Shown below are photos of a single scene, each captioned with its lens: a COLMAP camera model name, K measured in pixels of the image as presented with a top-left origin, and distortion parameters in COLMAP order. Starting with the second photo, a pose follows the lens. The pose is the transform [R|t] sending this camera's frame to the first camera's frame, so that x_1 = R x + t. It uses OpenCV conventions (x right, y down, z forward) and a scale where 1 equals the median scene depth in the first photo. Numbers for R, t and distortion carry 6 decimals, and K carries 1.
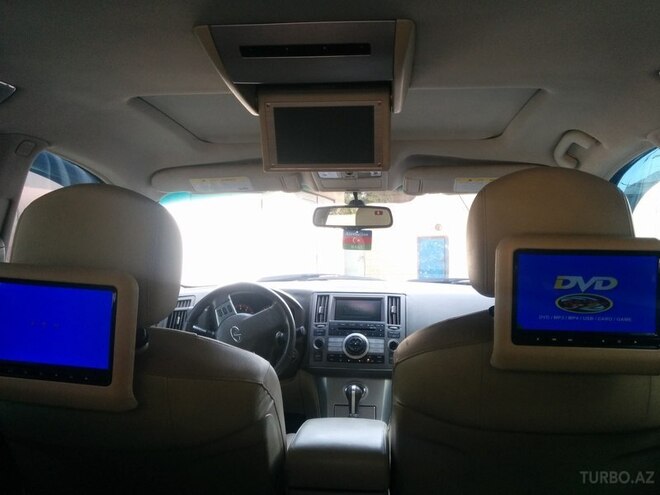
lens RADIAL K [[574.1, 0, 330.0], [0, 574.1, 247.5], [0, 0, 1]] dist [0.051675, -0.000452]
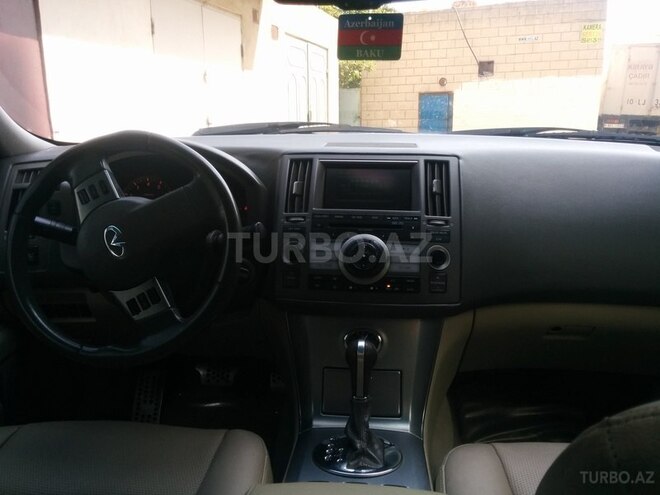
lens RADIAL K [[574.1, 0, 330.0], [0, 574.1, 247.5], [0, 0, 1]] dist [0.051675, -0.000452]
pose [[0.999953, -0.005794, 0.007735, 0.010225], [0.003812, 0.971930, 0.235239, 0.039862], [-0.008881, -0.235199, 0.971907, 0.492072]]
